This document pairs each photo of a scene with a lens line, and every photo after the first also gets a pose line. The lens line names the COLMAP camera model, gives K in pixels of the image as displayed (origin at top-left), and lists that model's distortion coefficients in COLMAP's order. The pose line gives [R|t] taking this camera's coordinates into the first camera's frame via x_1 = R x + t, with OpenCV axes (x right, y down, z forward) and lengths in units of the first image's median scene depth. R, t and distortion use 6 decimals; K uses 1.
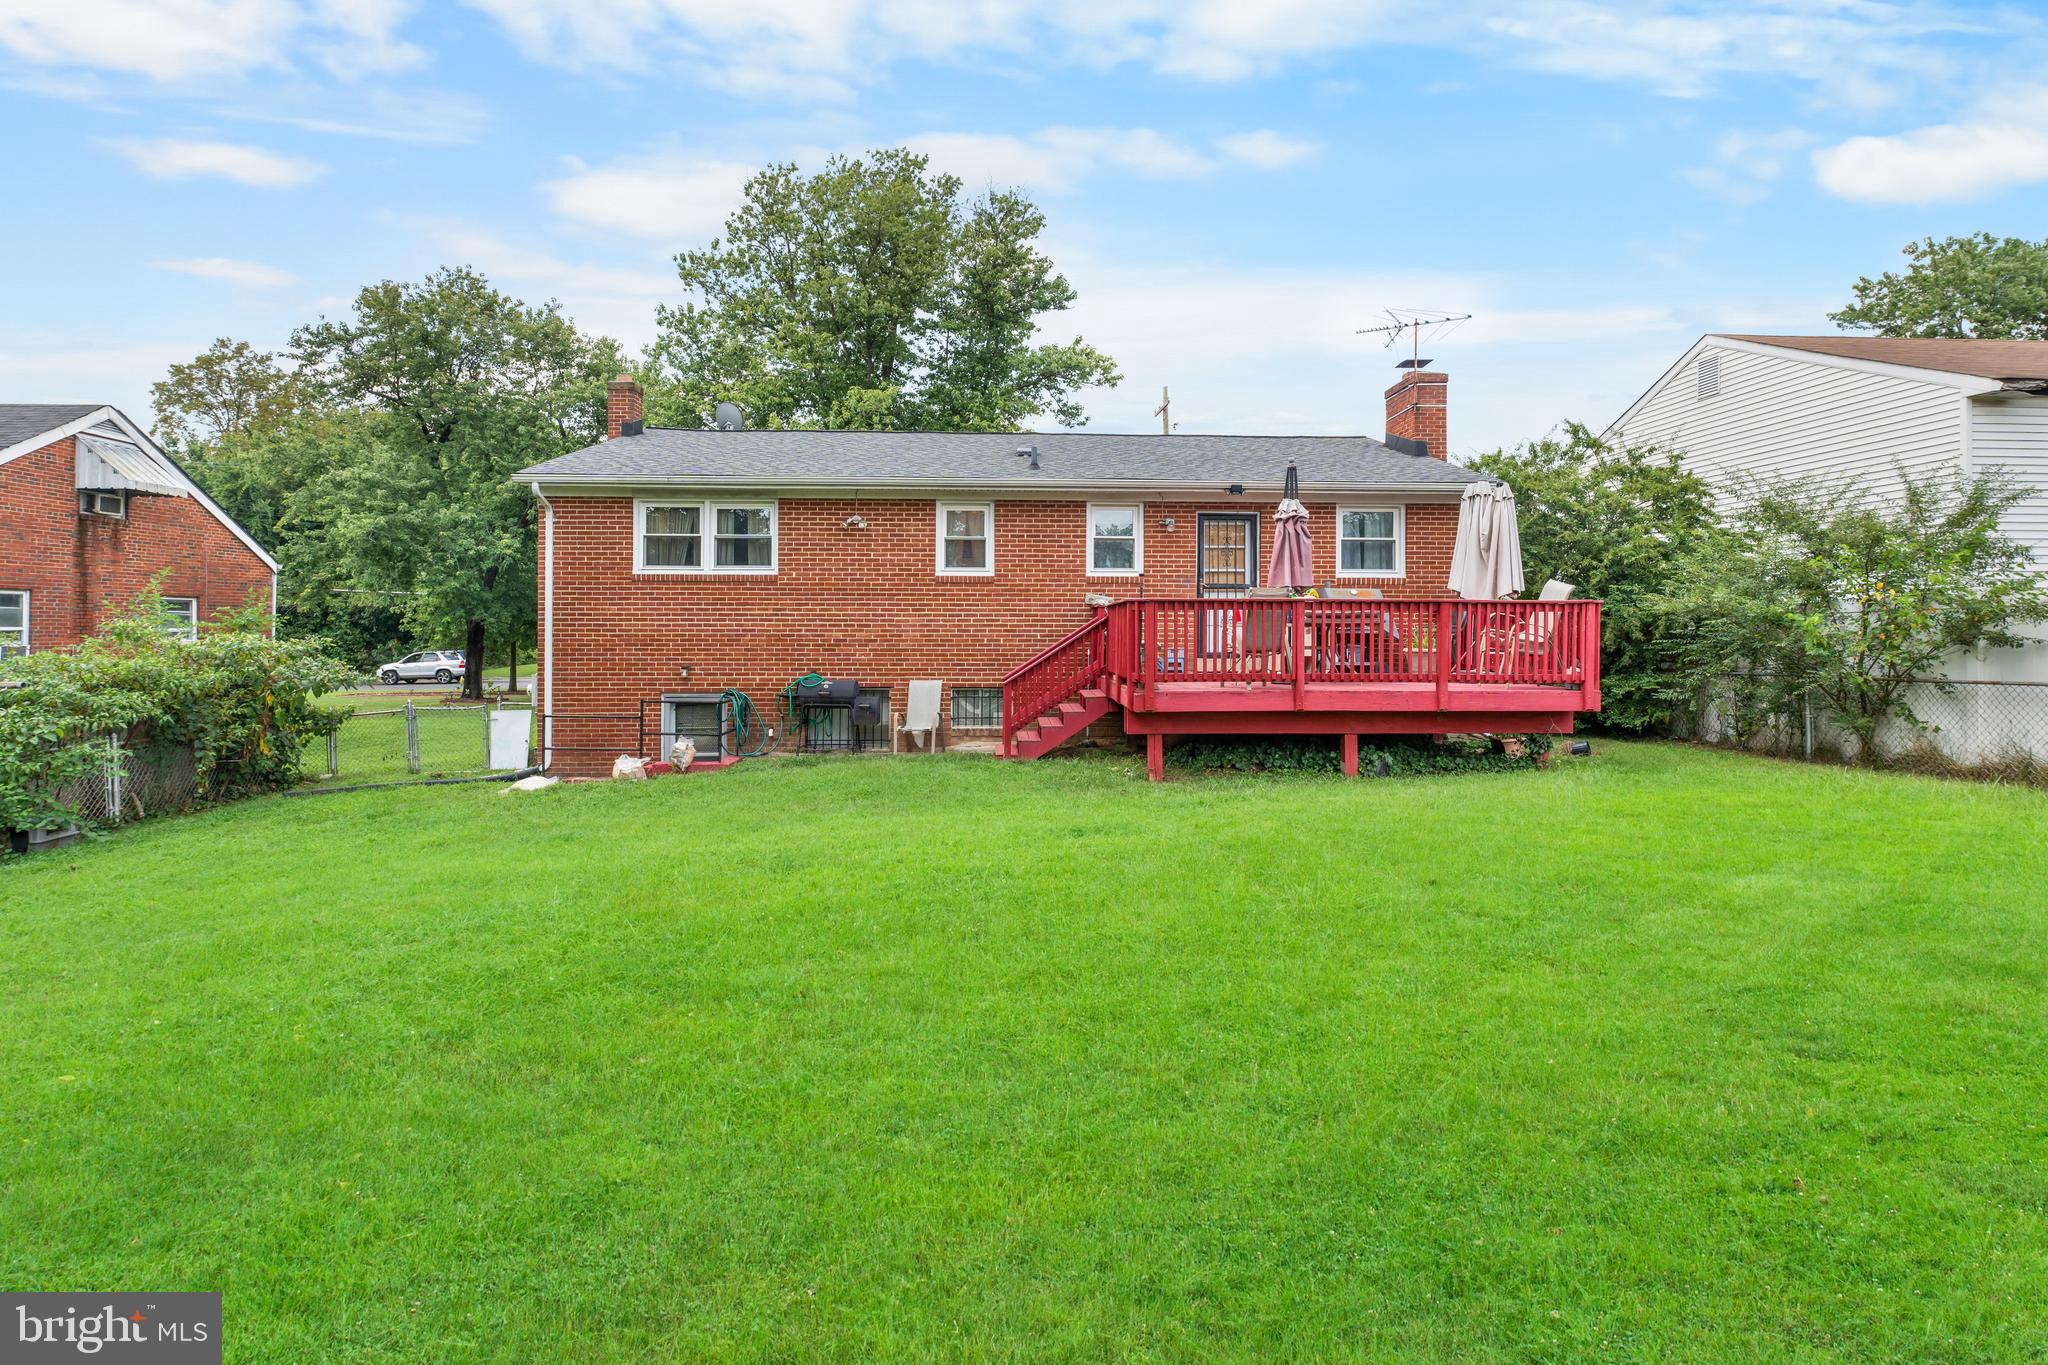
lens RADIAL K [[955.0, 0, 1023.1], [0, 955.0, 626.0], [0, 0, 1]] dist [-0.001220, -0.000774]
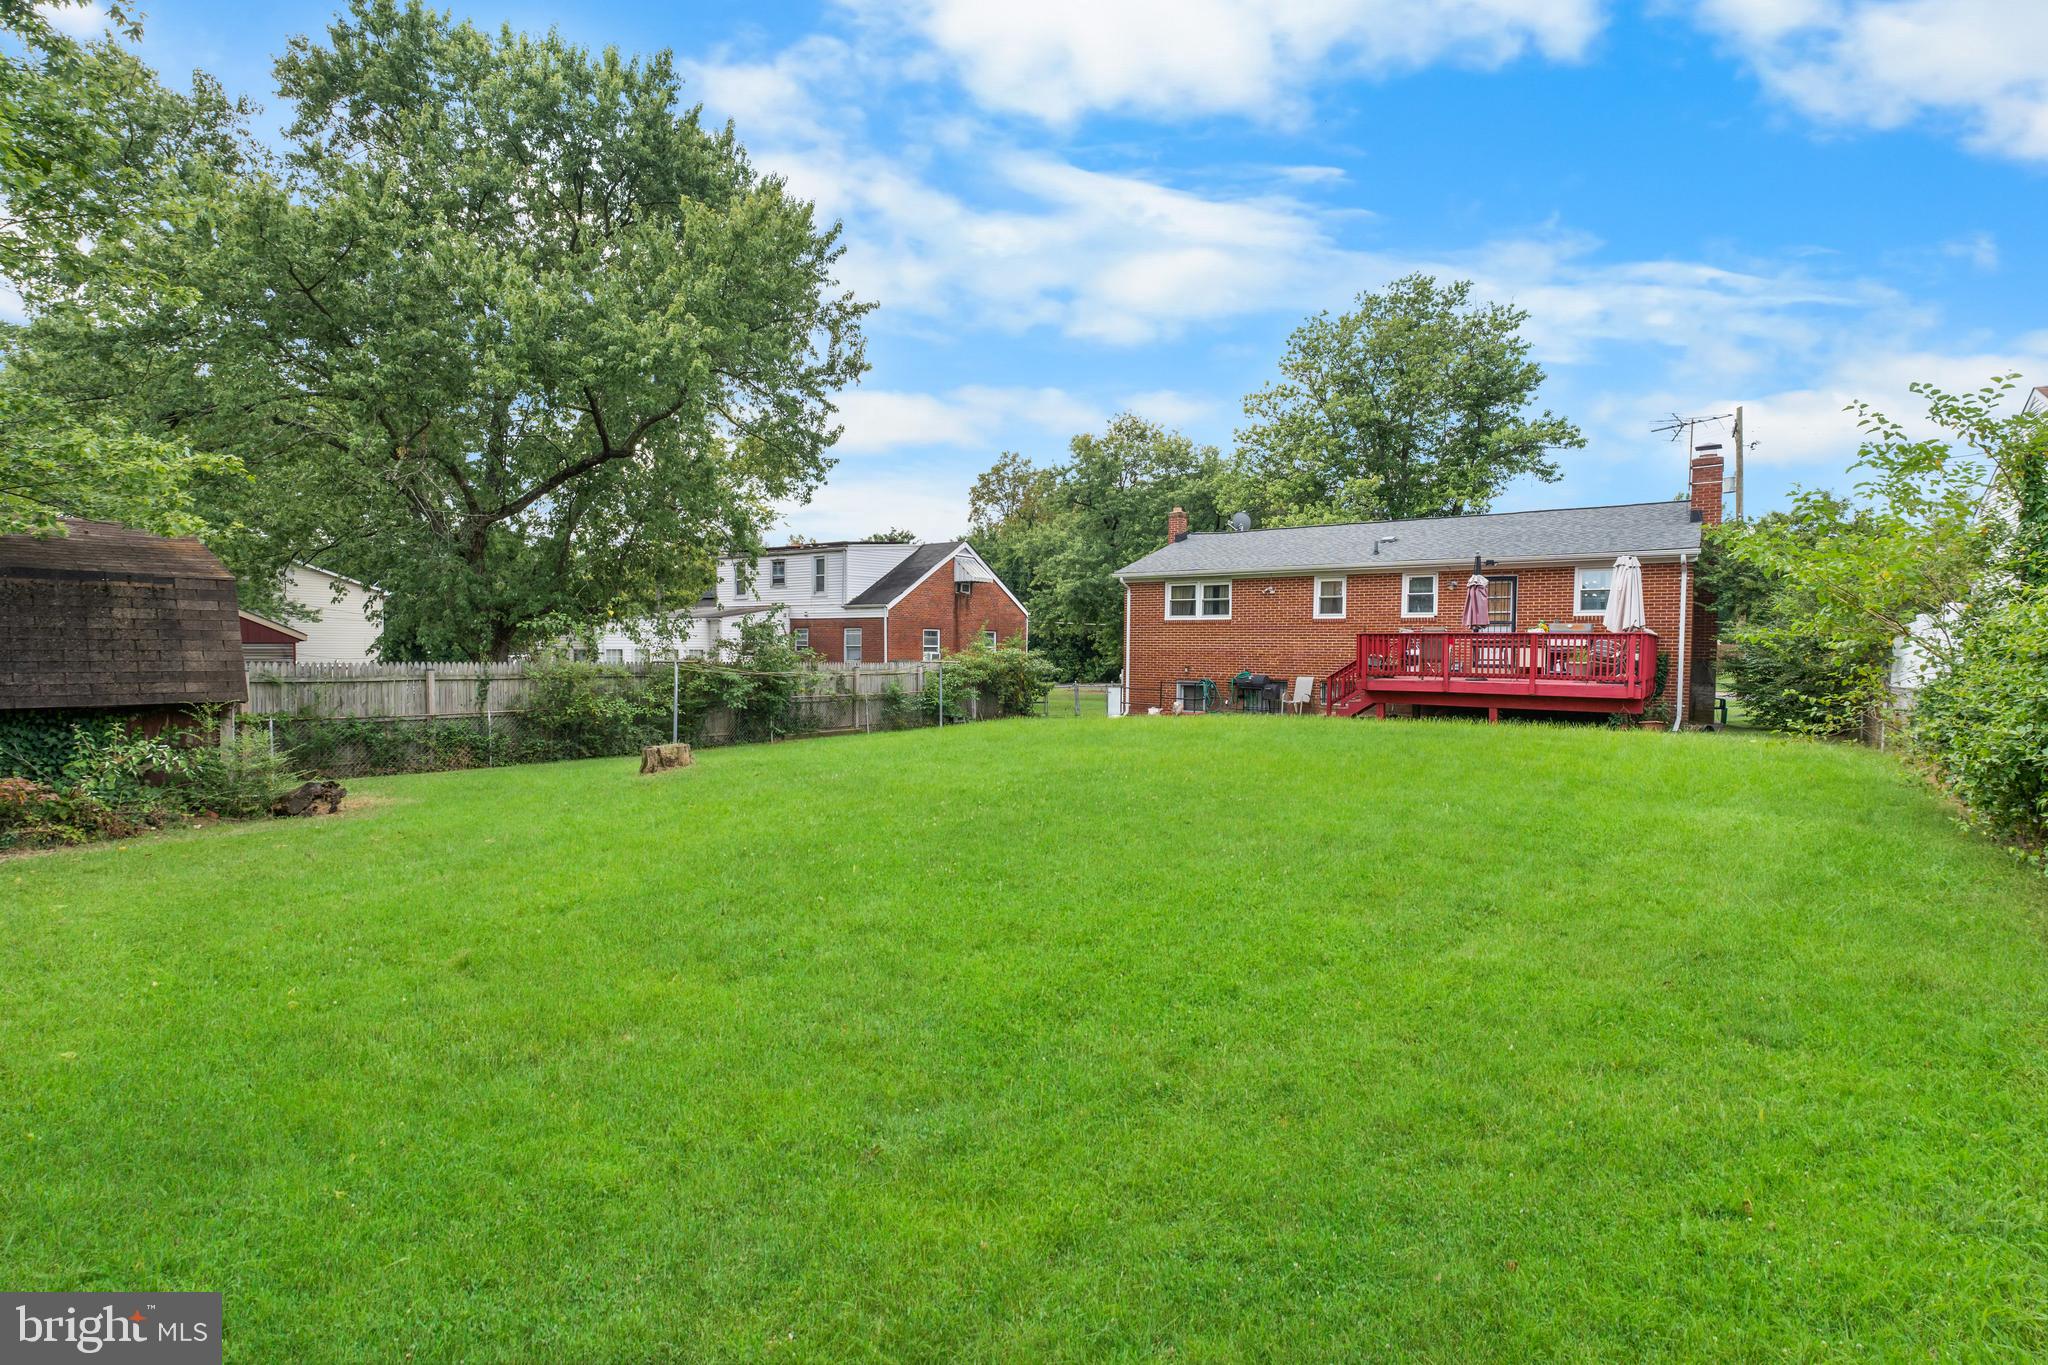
lens RADIAL K [[955.0, 0, 1023.1], [0, 955.0, 626.0], [0, 0, 1]] dist [-0.001220, -0.000774]
pose [[0.779371, -0.008373, -0.626507, 0.497987], [-0.006341, 0.999754, -0.021250, 0.002071], [0.626531, 0.020535, 0.779126, -0.603999]]
